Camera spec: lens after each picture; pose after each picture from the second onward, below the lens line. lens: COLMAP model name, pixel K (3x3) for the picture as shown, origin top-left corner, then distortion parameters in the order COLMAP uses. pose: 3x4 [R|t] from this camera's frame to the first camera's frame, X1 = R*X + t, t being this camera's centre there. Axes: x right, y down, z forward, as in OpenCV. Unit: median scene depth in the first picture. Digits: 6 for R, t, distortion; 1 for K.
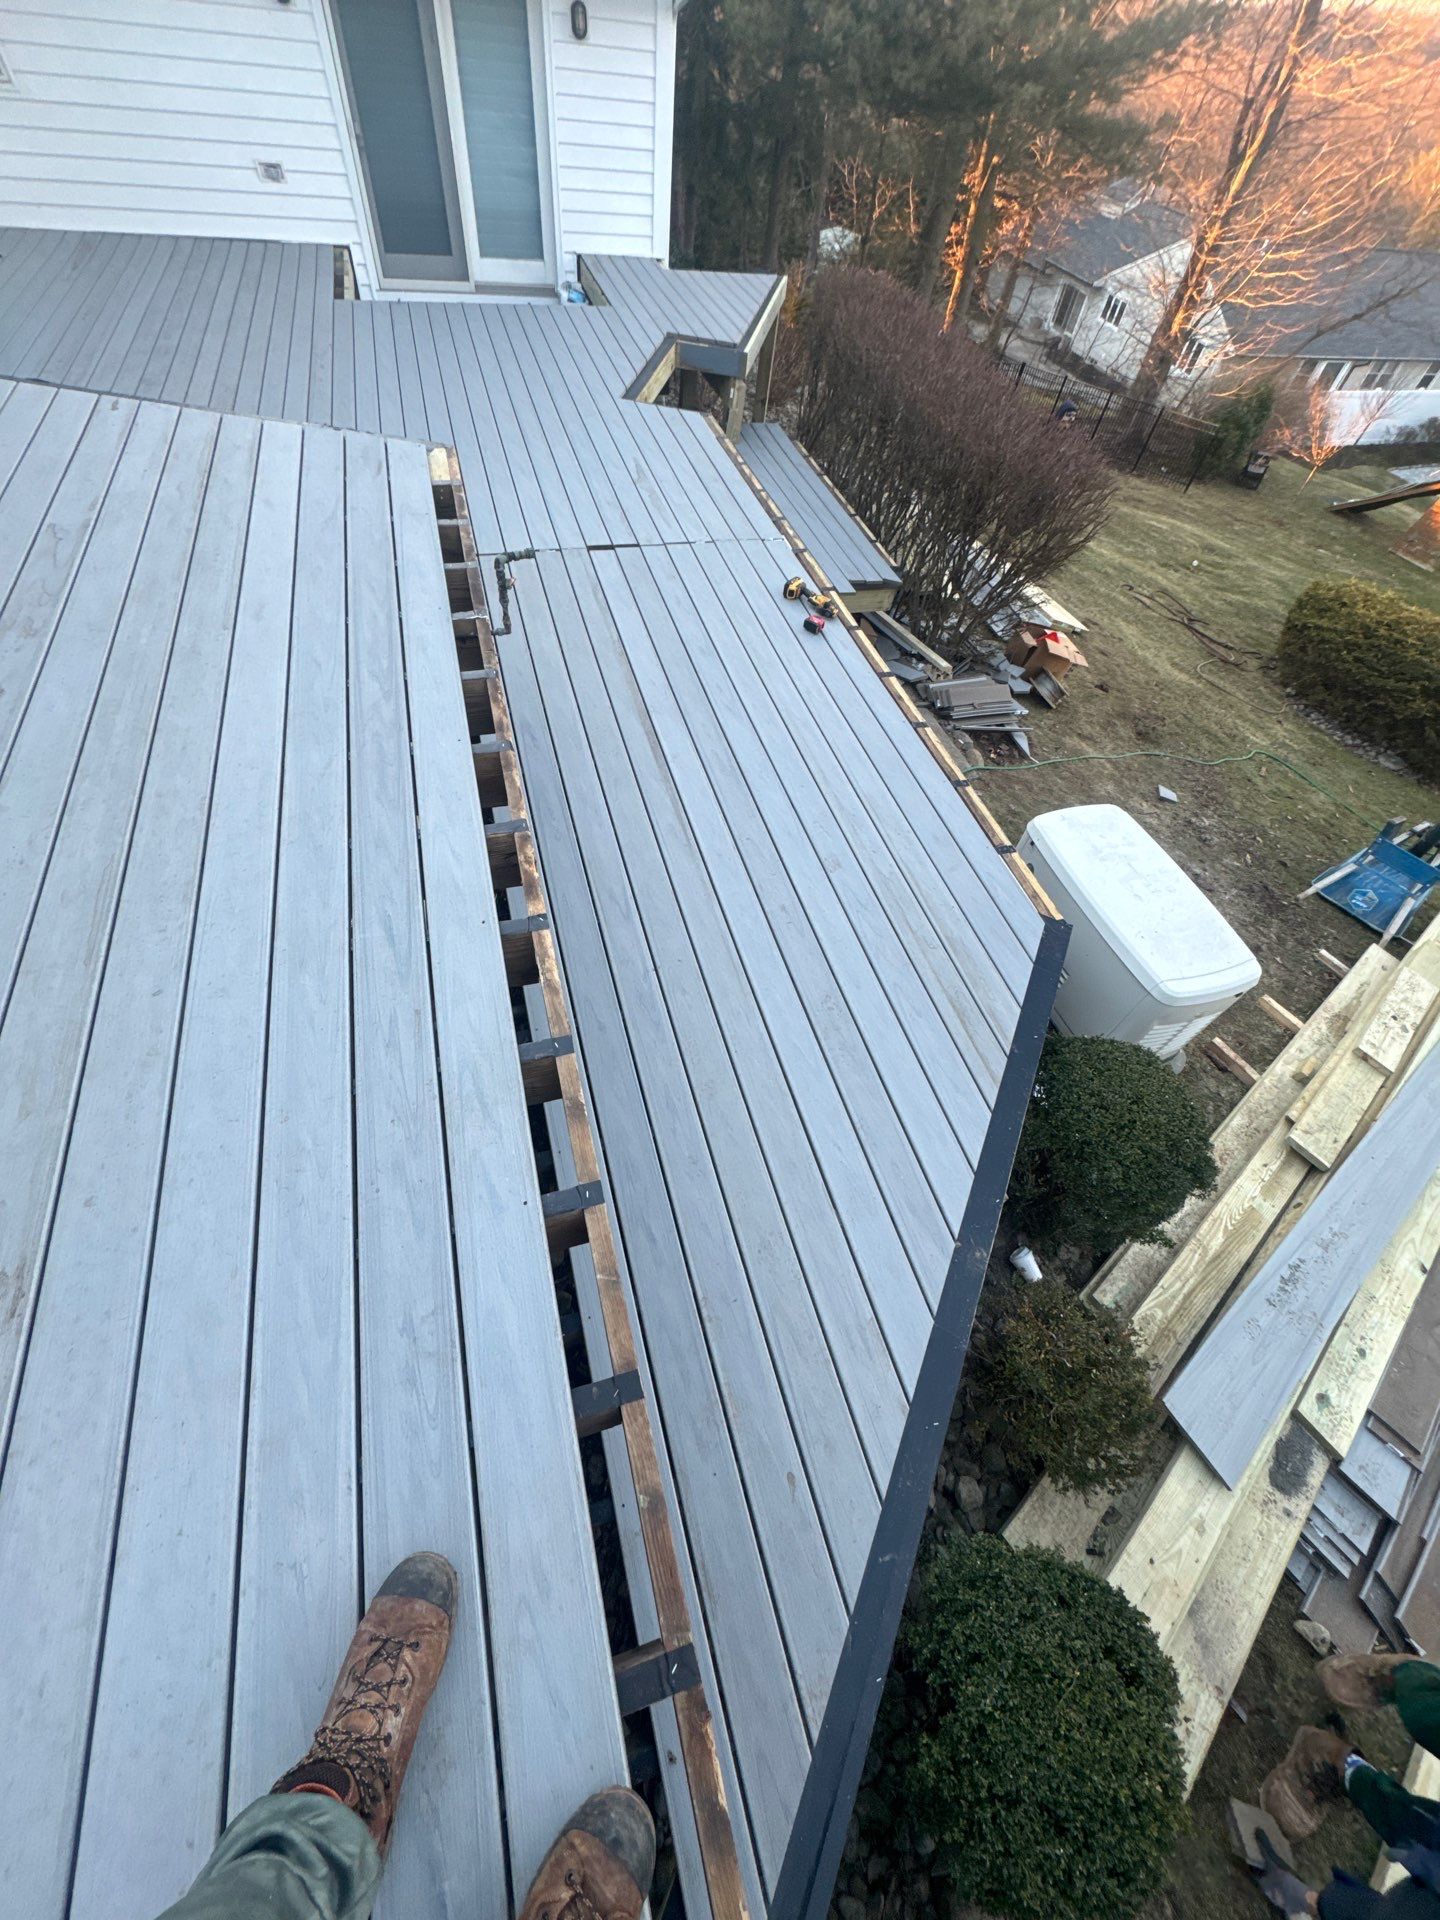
lens RADIAL K [[757.2, 0, 721.8], [0, 757.2, 956.5], [0, 0, 1]] dist [-0.003784, 0.000348]
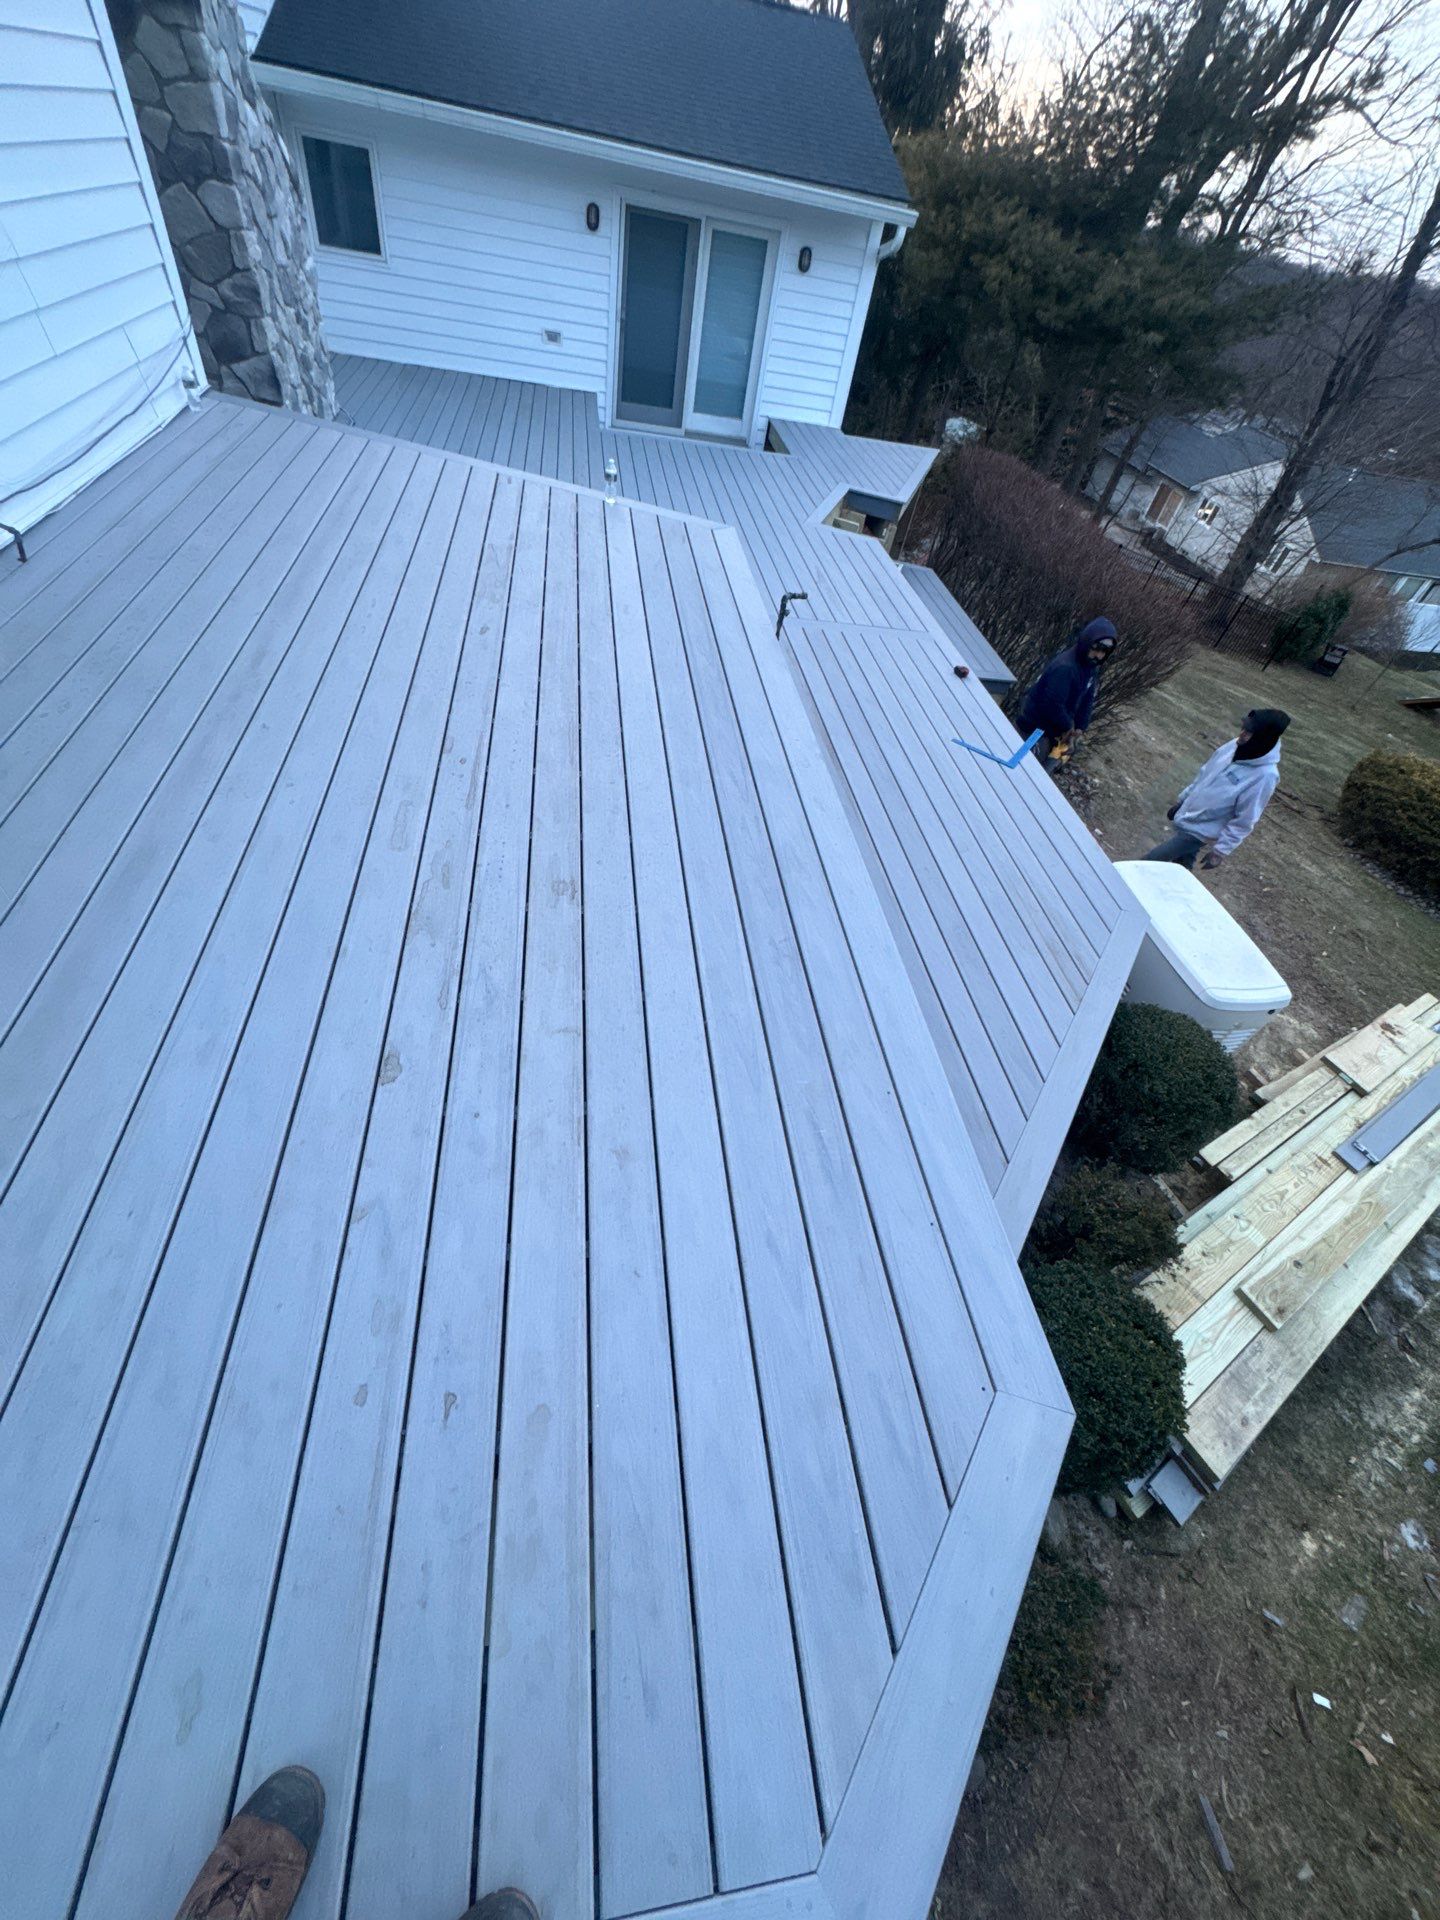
lens RADIAL K [[757.2, 0, 721.8], [0, 757.2, 956.5], [0, 0, 1]] dist [-0.003784, 0.000348]
pose [[0.987083, 0.147950, -0.061463, -0.052898], [-0.154799, 0.979625, -0.127949, 0.097882], [0.041280, 0.135811, 0.989874, -0.102381]]
